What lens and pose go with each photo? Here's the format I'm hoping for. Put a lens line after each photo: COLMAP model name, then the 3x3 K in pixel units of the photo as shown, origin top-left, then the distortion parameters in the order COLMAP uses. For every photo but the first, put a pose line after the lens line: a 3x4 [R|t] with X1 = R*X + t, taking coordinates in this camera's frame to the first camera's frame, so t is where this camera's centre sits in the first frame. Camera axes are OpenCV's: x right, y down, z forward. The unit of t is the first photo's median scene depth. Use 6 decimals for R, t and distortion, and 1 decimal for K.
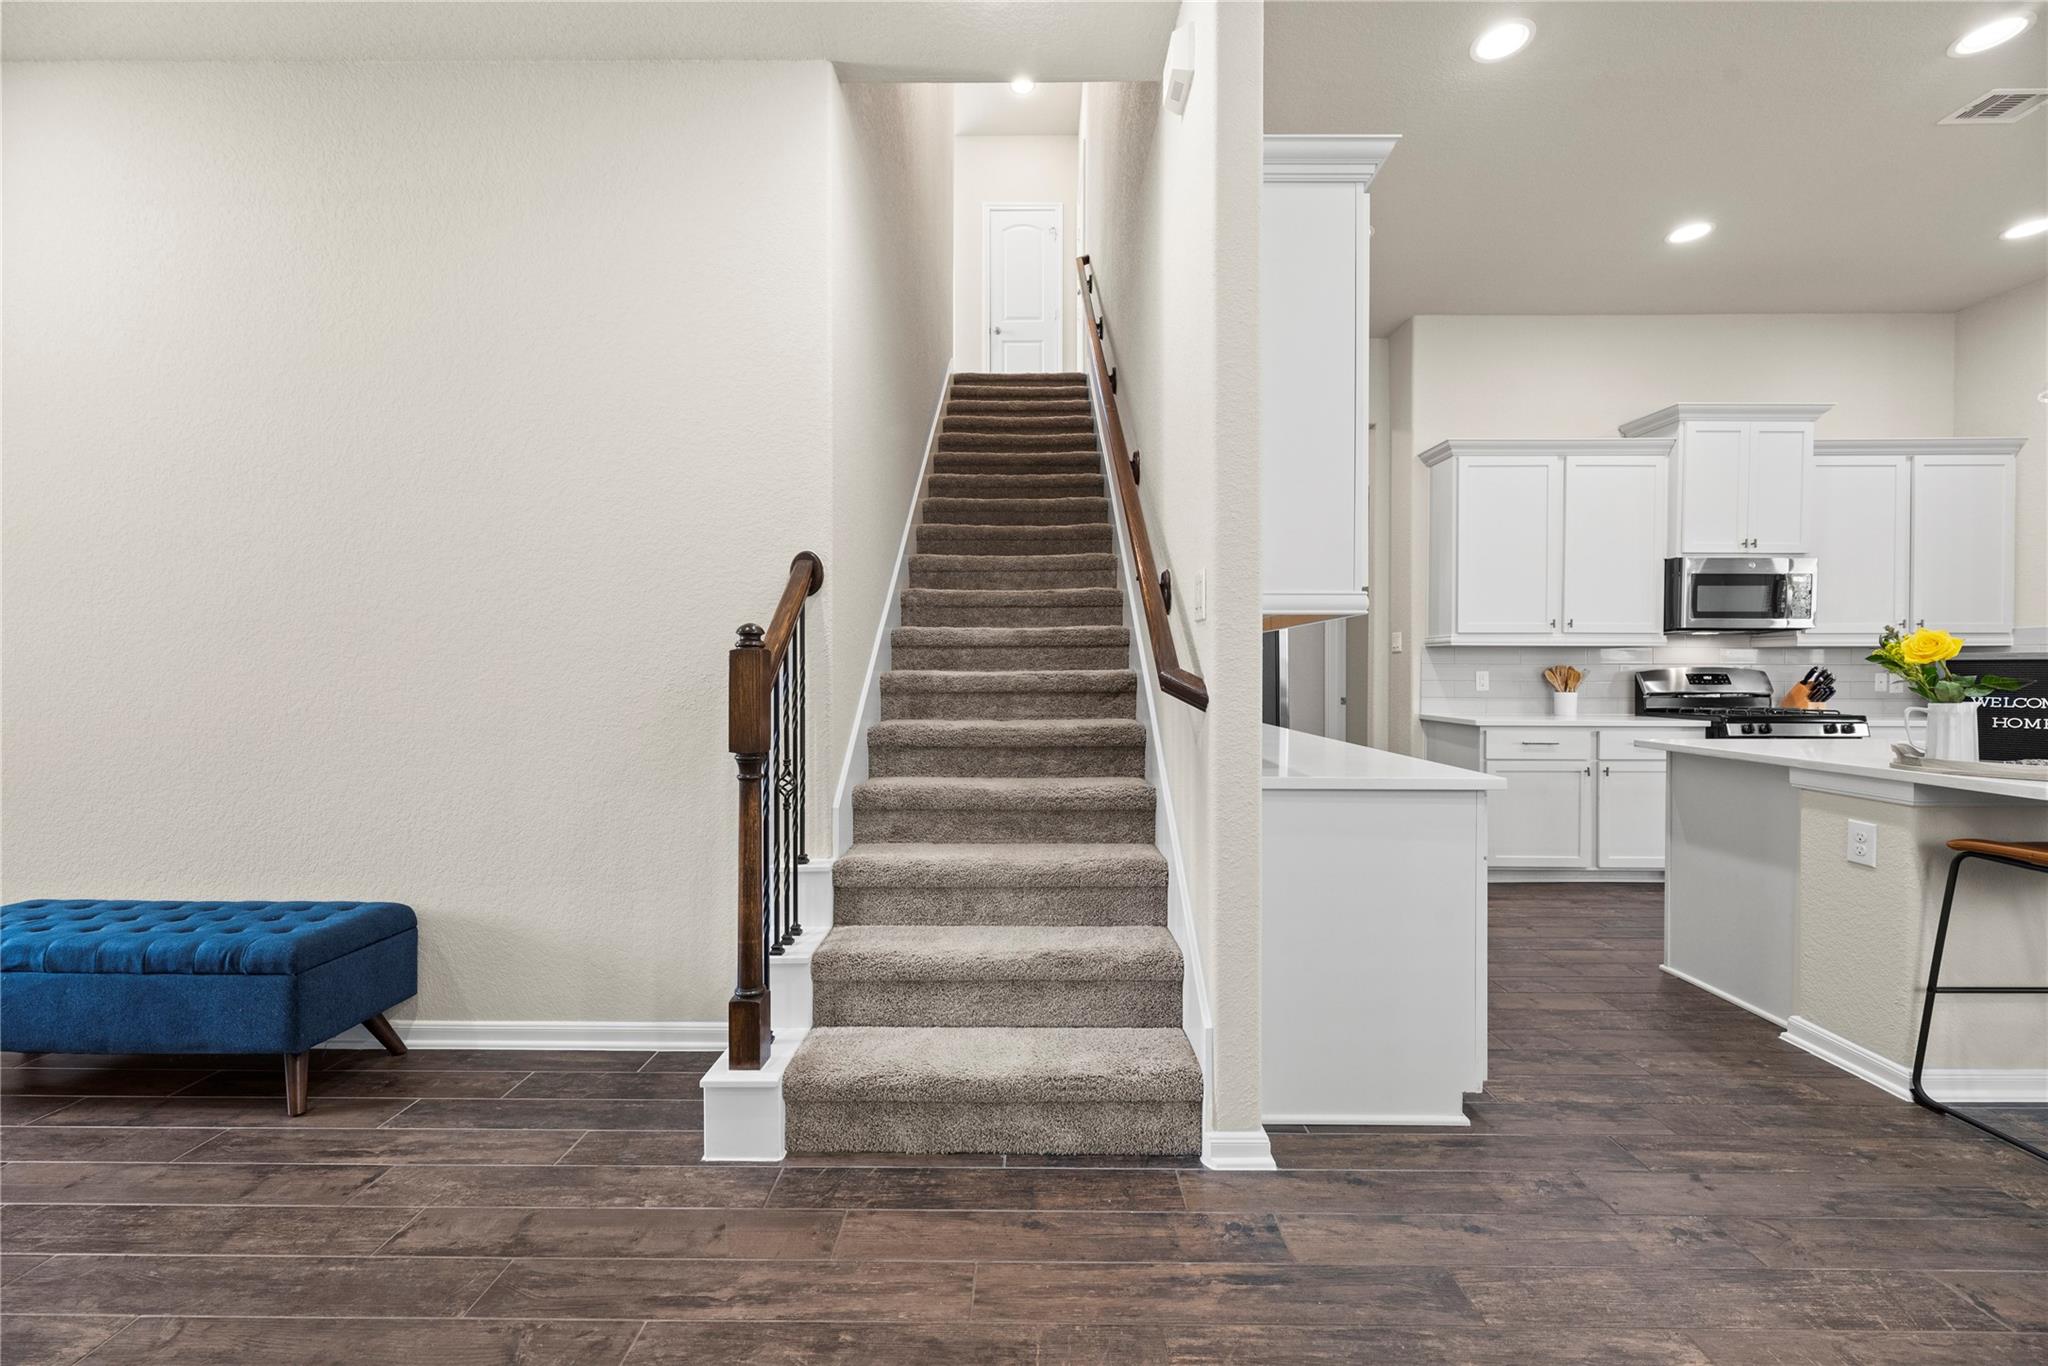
lens RADIAL K [[820.1, 0, 1024.0], [0, 820.1, 683.0], [0, 0, 1]] dist [-0.000441, 0.000238]
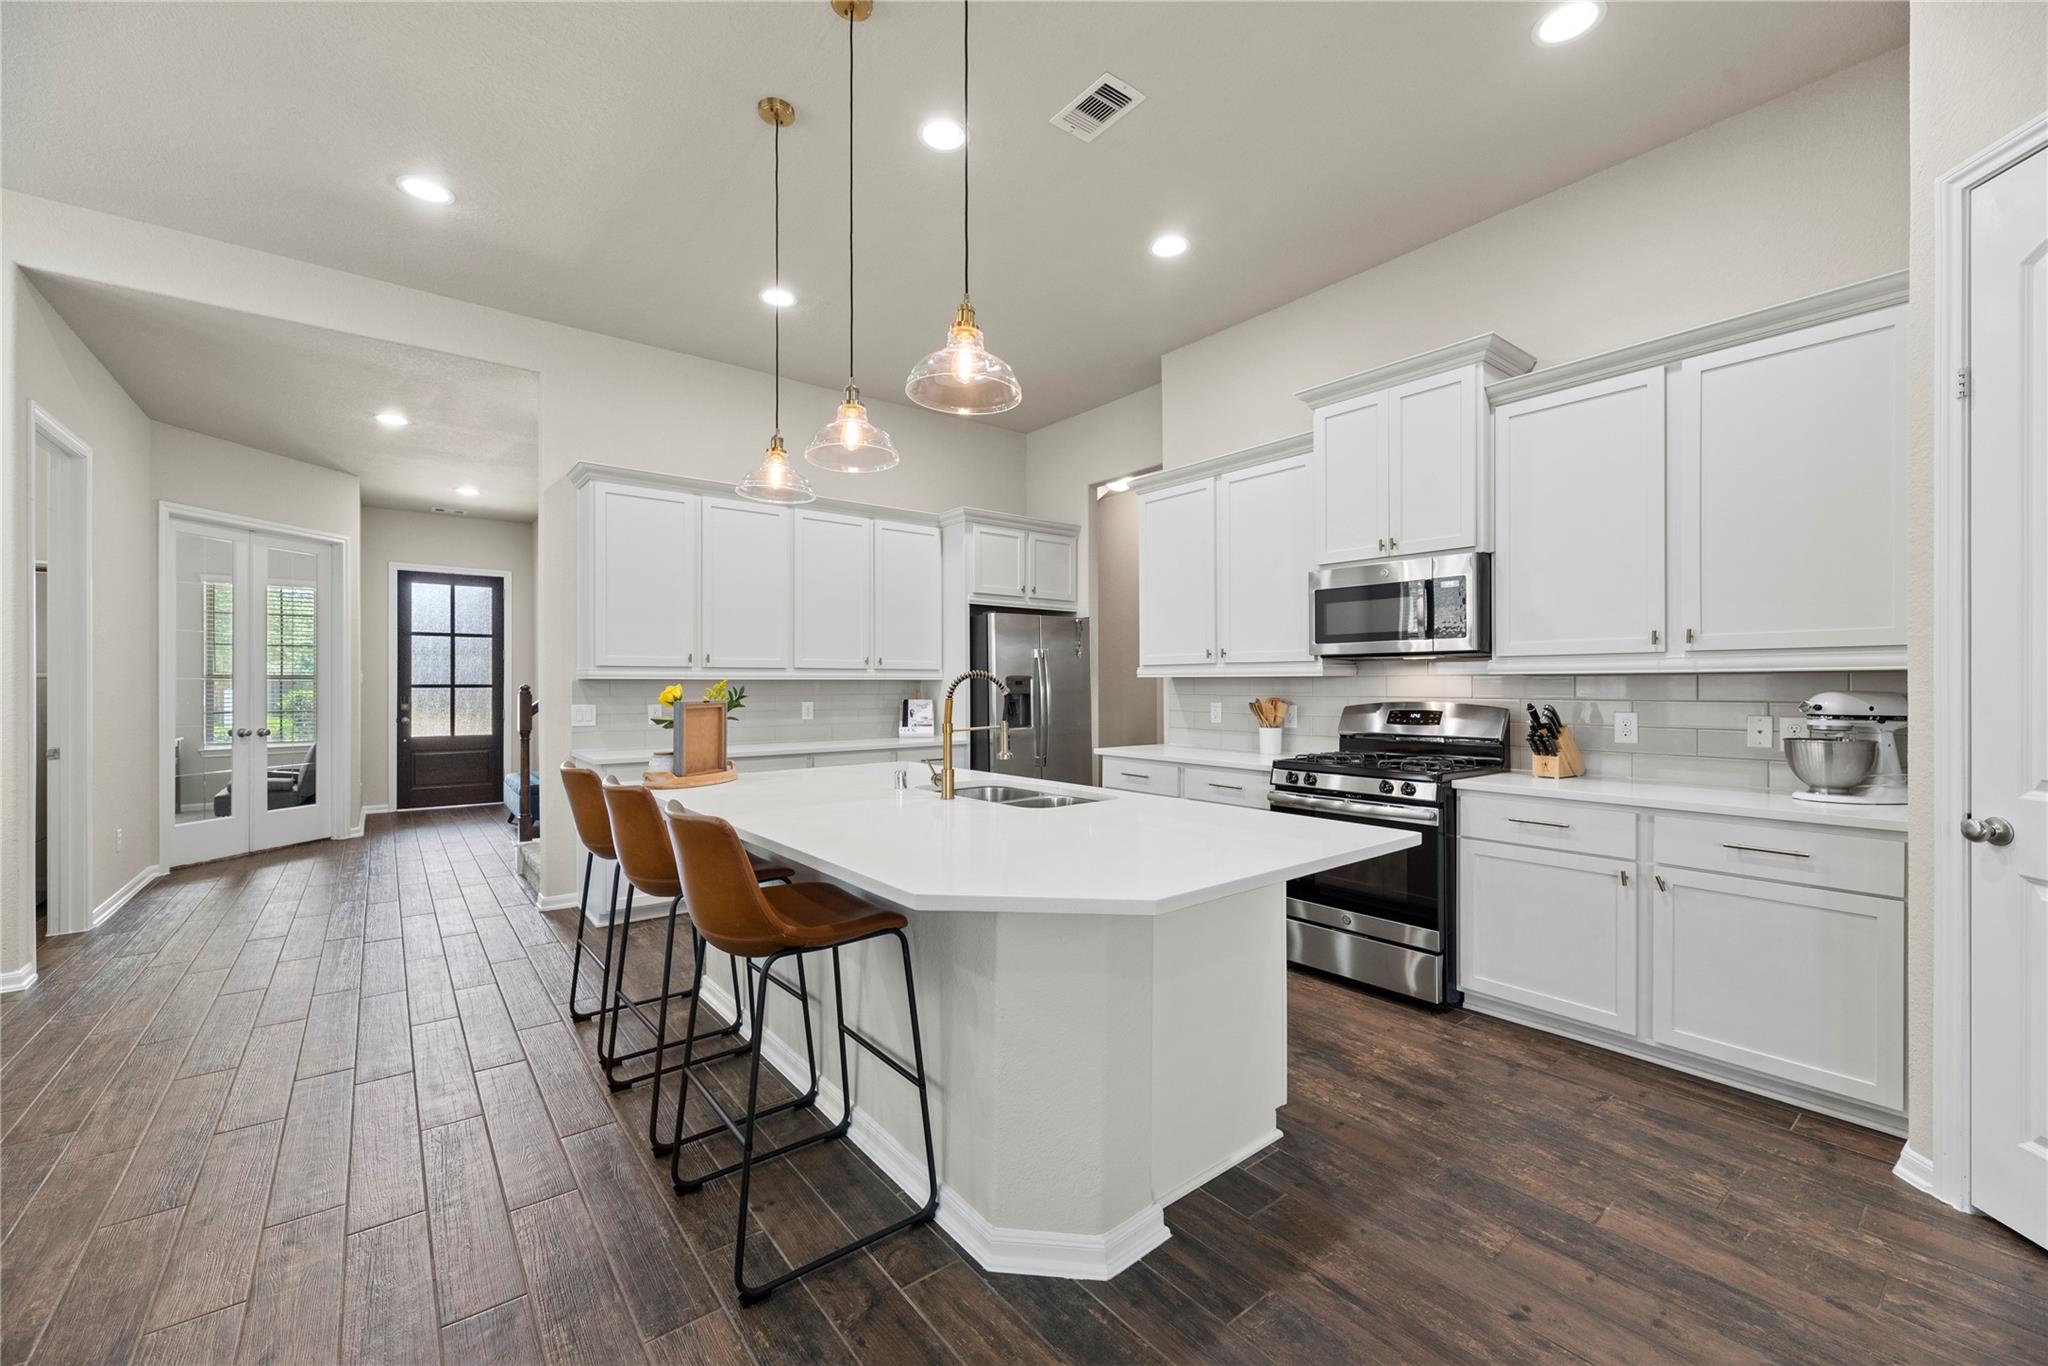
lens RADIAL K [[826.7, 0, 1032.6], [0, 826.7, 685.8], [0, 0, 1]] dist [0.002452, 0.000044]
pose [[0.631399, -0.000937, -0.775458, 1.284302], [-0.008427, 0.999932, -0.008070, -0.026561], [0.775412, 0.011630, 0.631348, 0.242559]]
